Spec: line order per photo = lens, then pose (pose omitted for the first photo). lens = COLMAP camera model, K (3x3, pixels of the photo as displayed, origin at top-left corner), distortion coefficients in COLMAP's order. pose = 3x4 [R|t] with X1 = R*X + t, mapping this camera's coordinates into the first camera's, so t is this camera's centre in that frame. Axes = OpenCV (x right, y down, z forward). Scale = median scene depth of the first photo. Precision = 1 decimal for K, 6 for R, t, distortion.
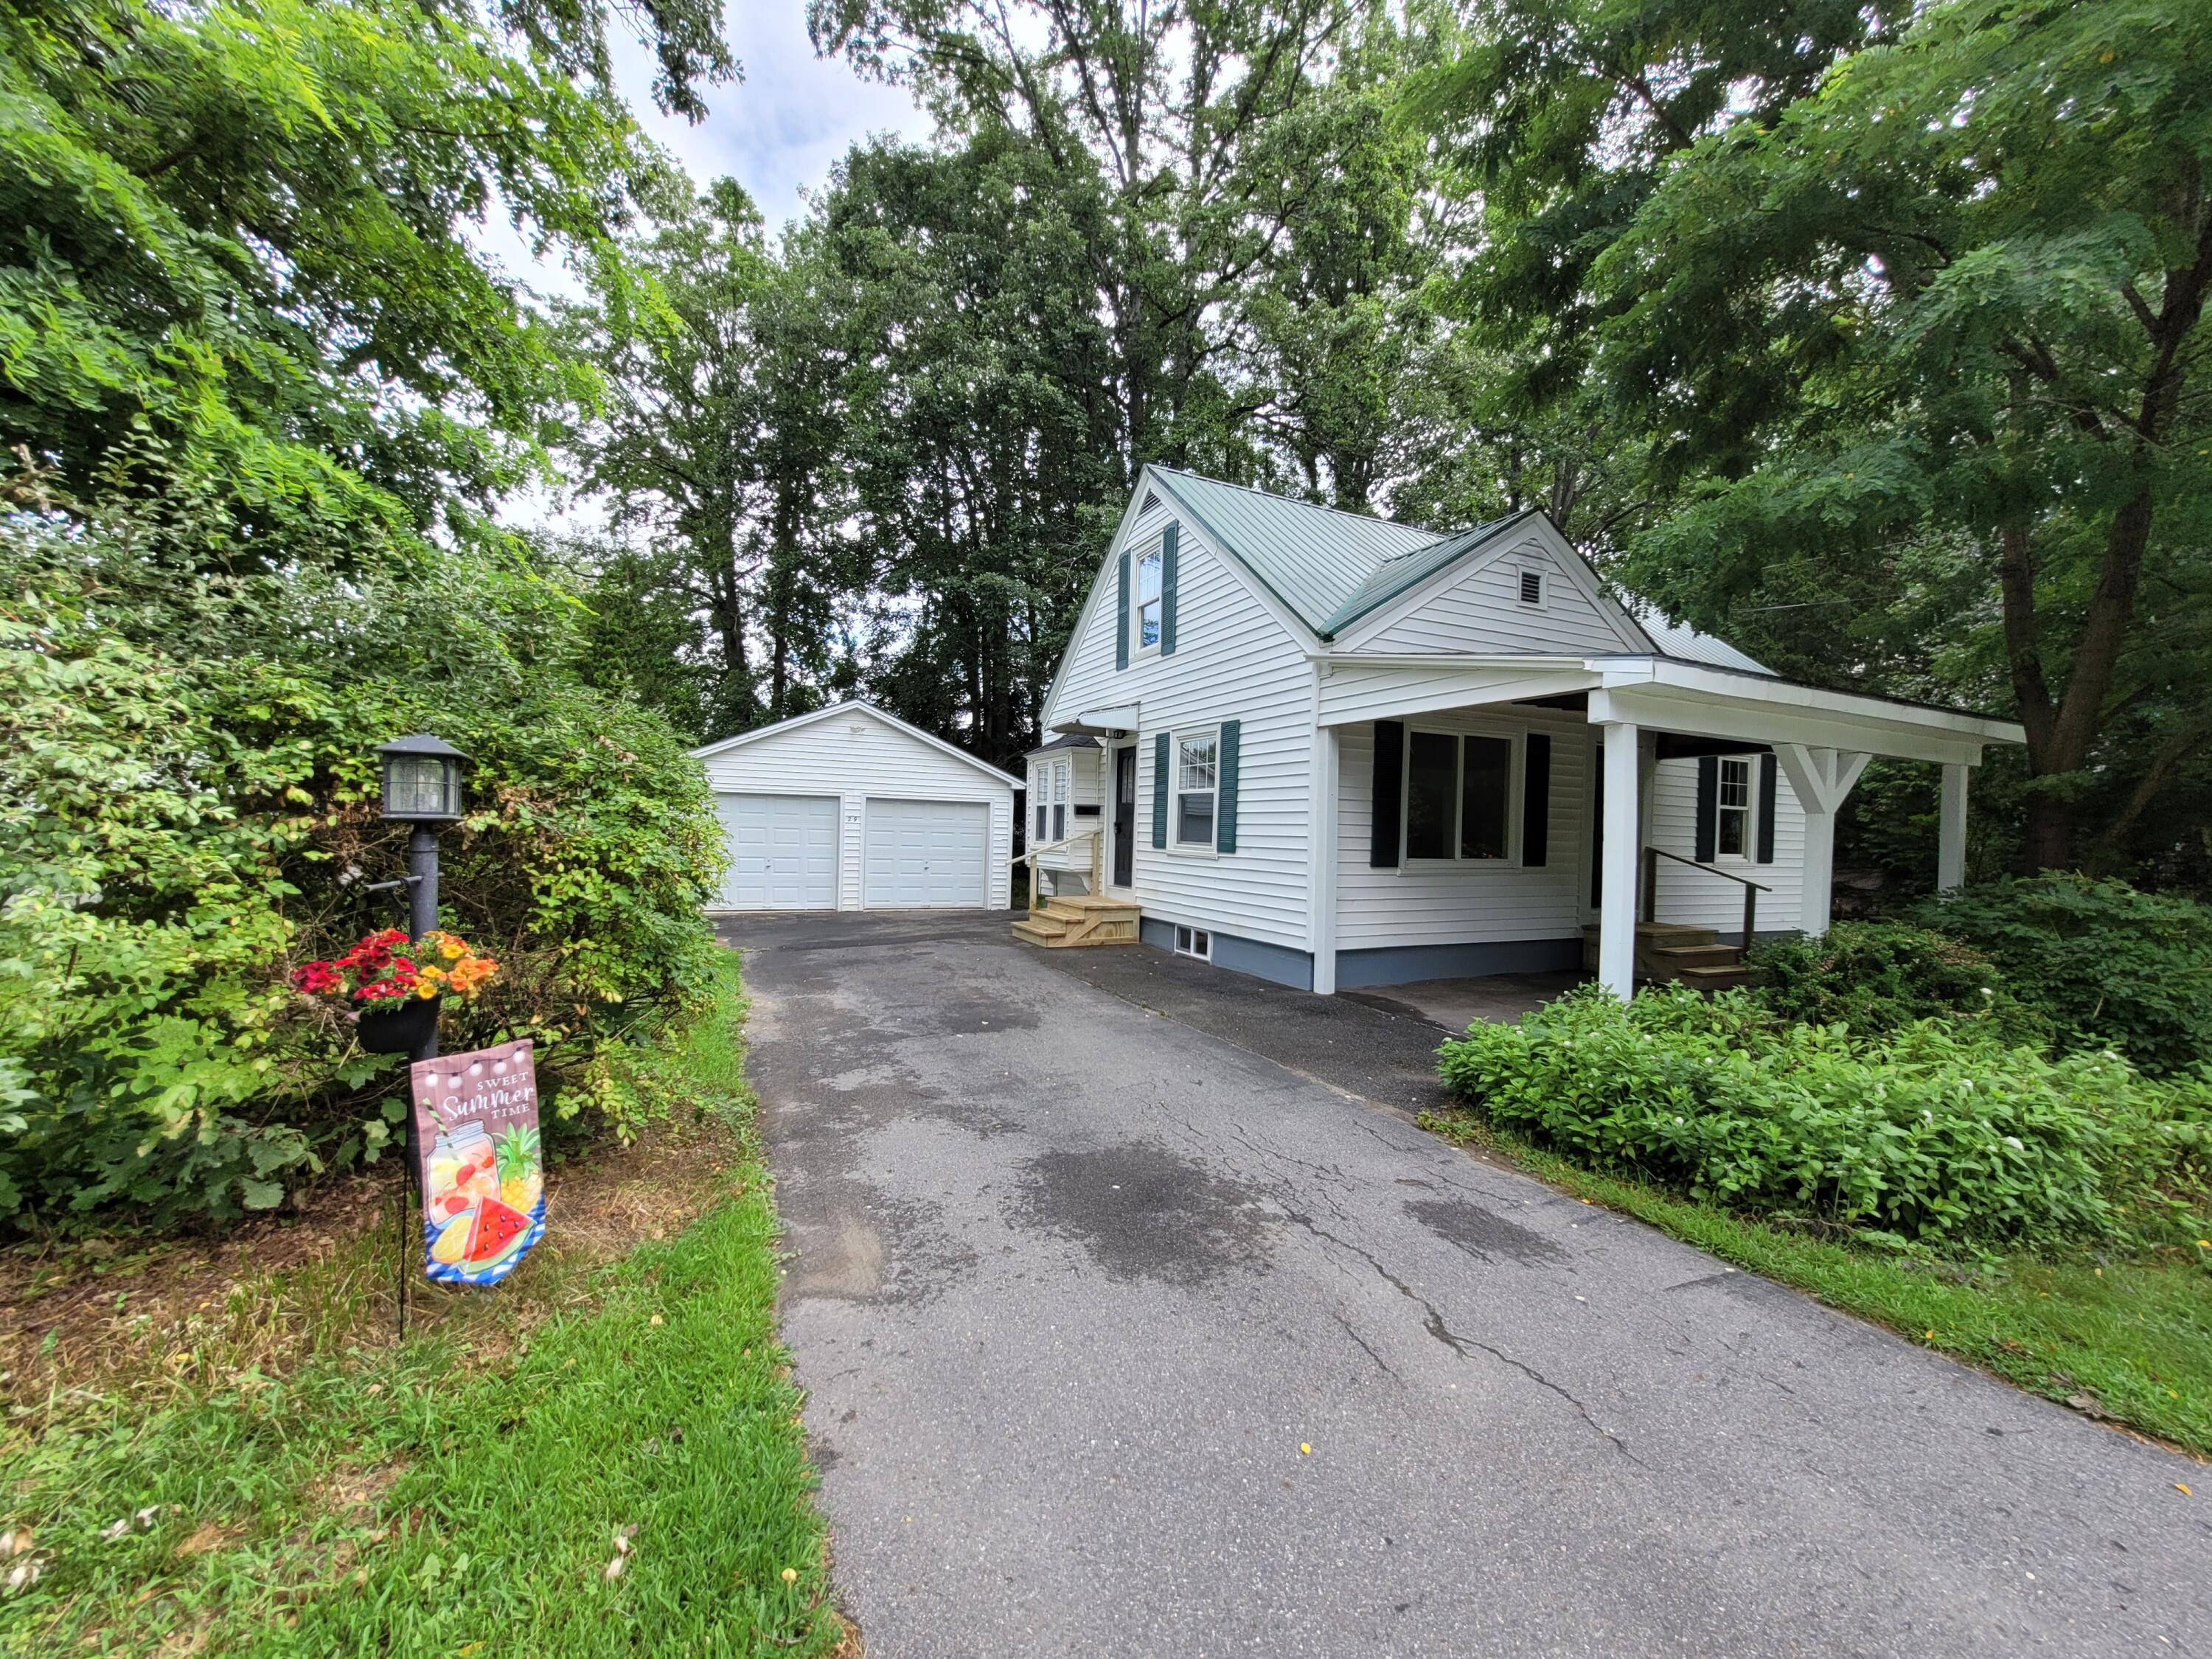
lens RADIAL K [[859.8, 0, 1126.8], [0, 859.8, 834.2], [0, 0, 1]] dist [0.006948, -0.002122]
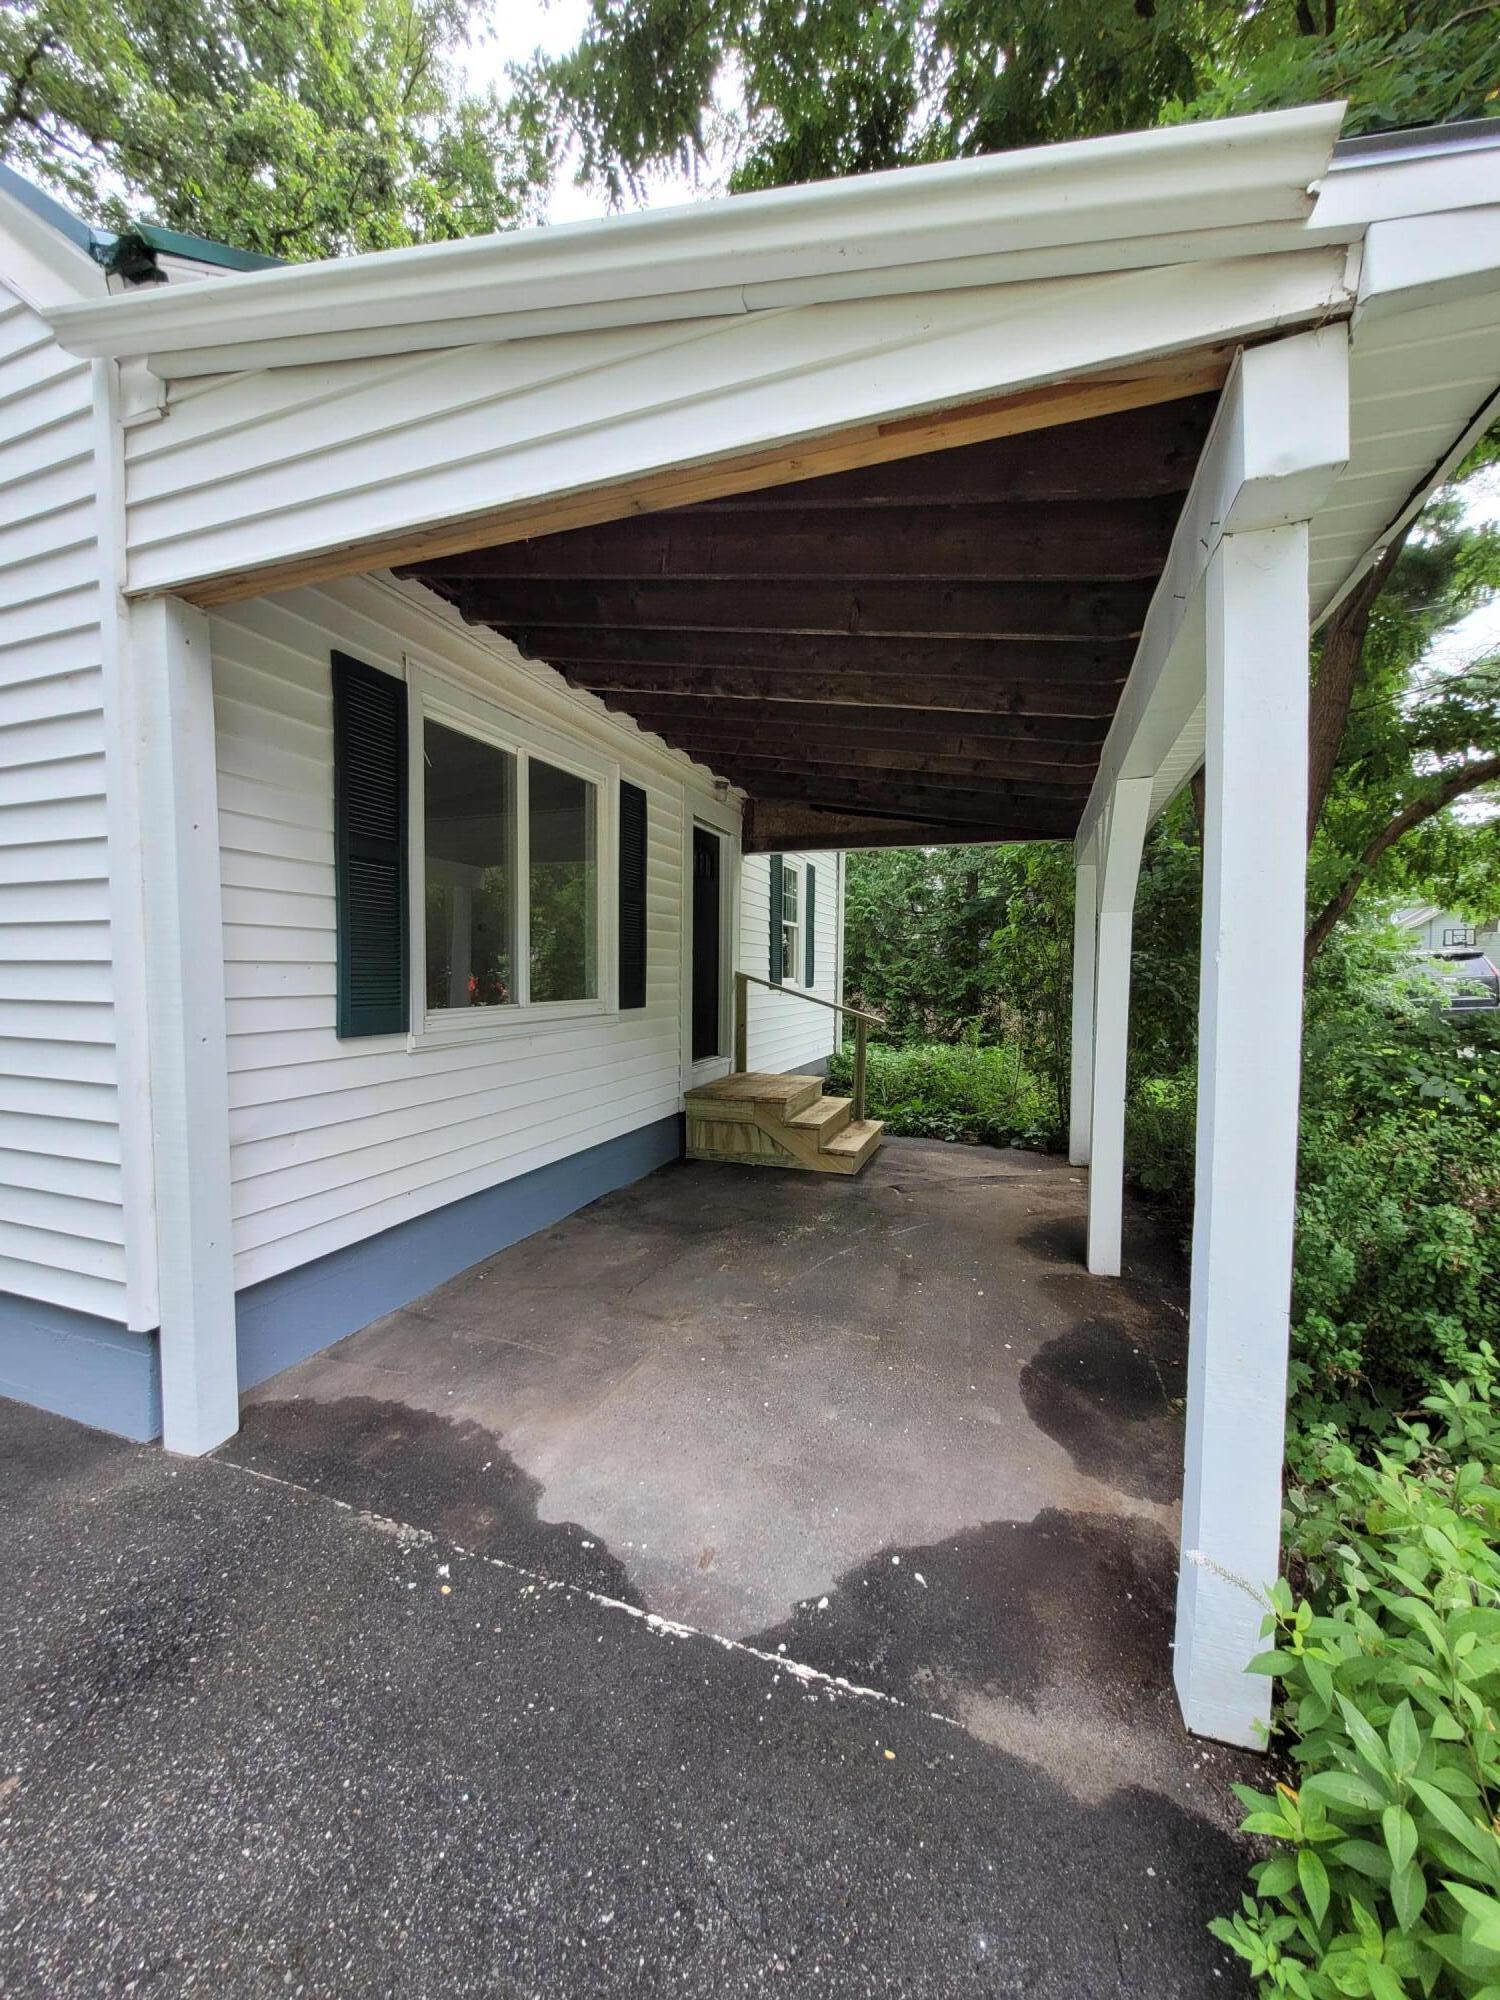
lens RADIAL K [[777.4, 0, 733.7], [0, 777.4, 1002.1], [0, 0, 1]] dist [0.006948, -0.002122]
pose [[0.734251, -0.048577, 0.677137, 0.145363], [0.014944, 0.998352, 0.055415, 0.004070], [-0.678713, -0.030569, 0.733767, 0.509284]]
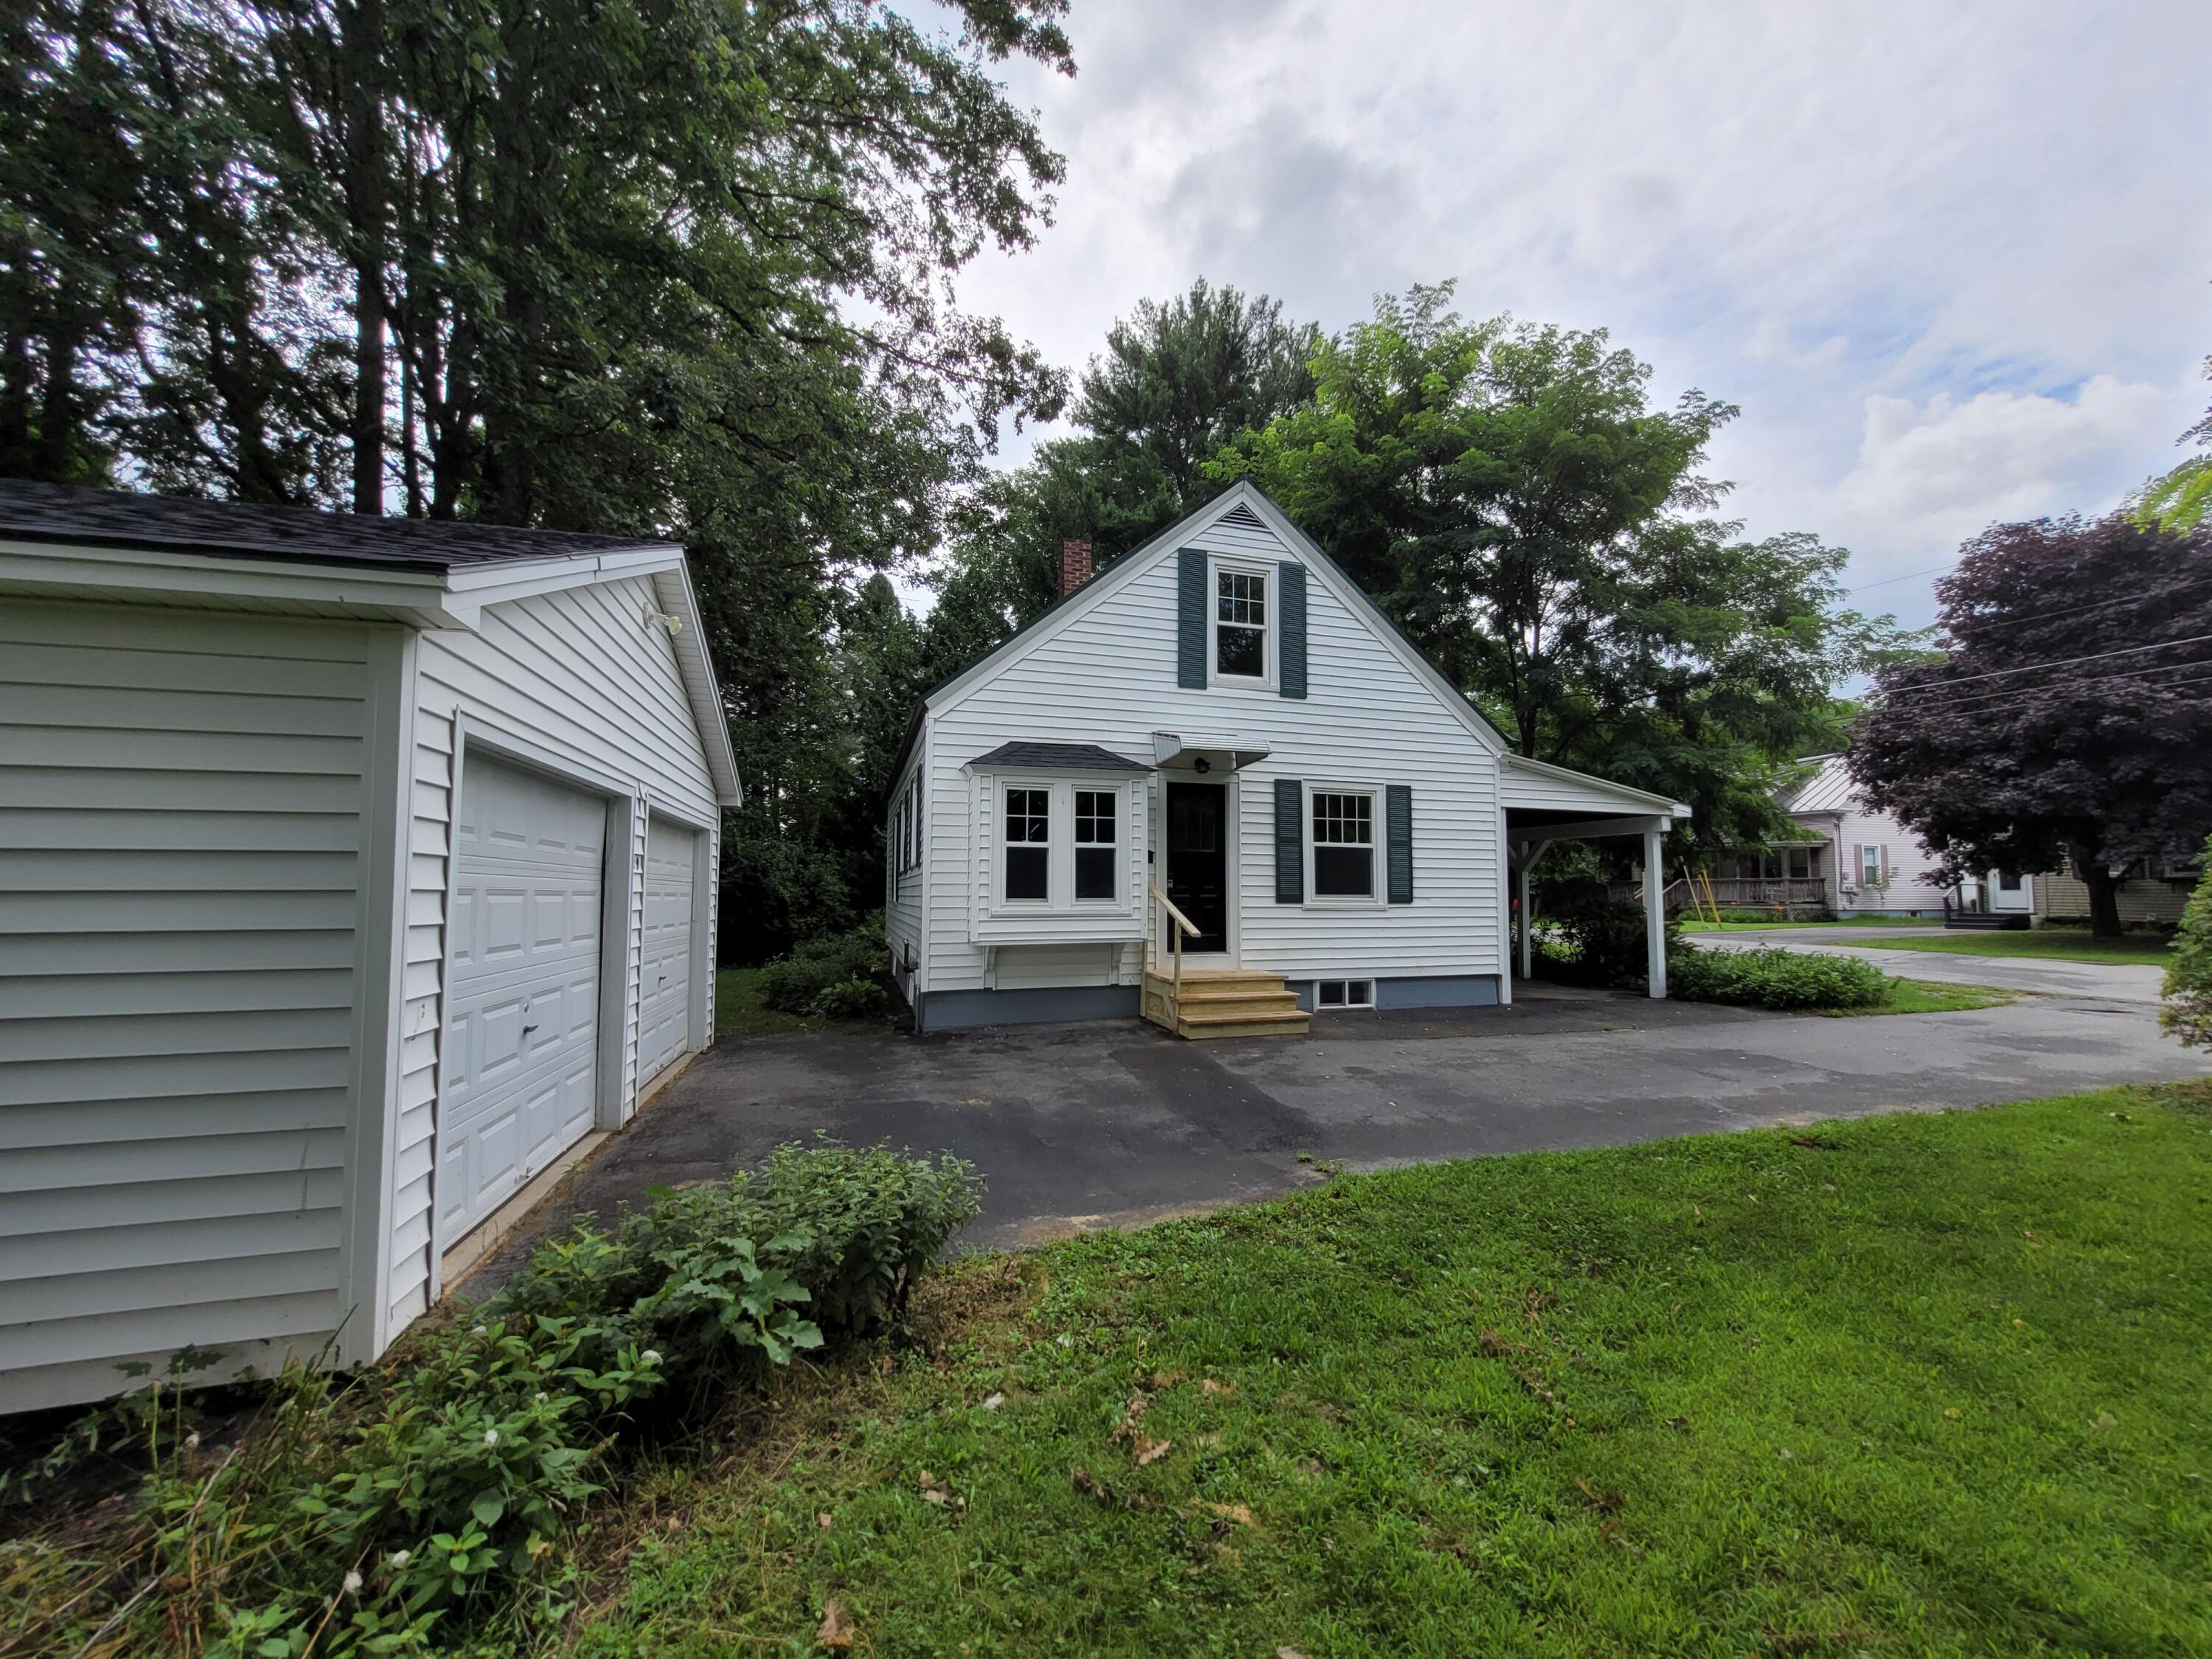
lens RADIAL K [[859.8, 0, 1112.9], [0, 859.8, 840.1], [0, 0, 1]] dist [0.006948, -0.002122]
pose [[0.166944, 0.036097, 0.985305, -0.948157], [0.003304, 0.999304, -0.037170, -0.018302], [-0.985961, 0.009461, 0.166709, 1.078036]]
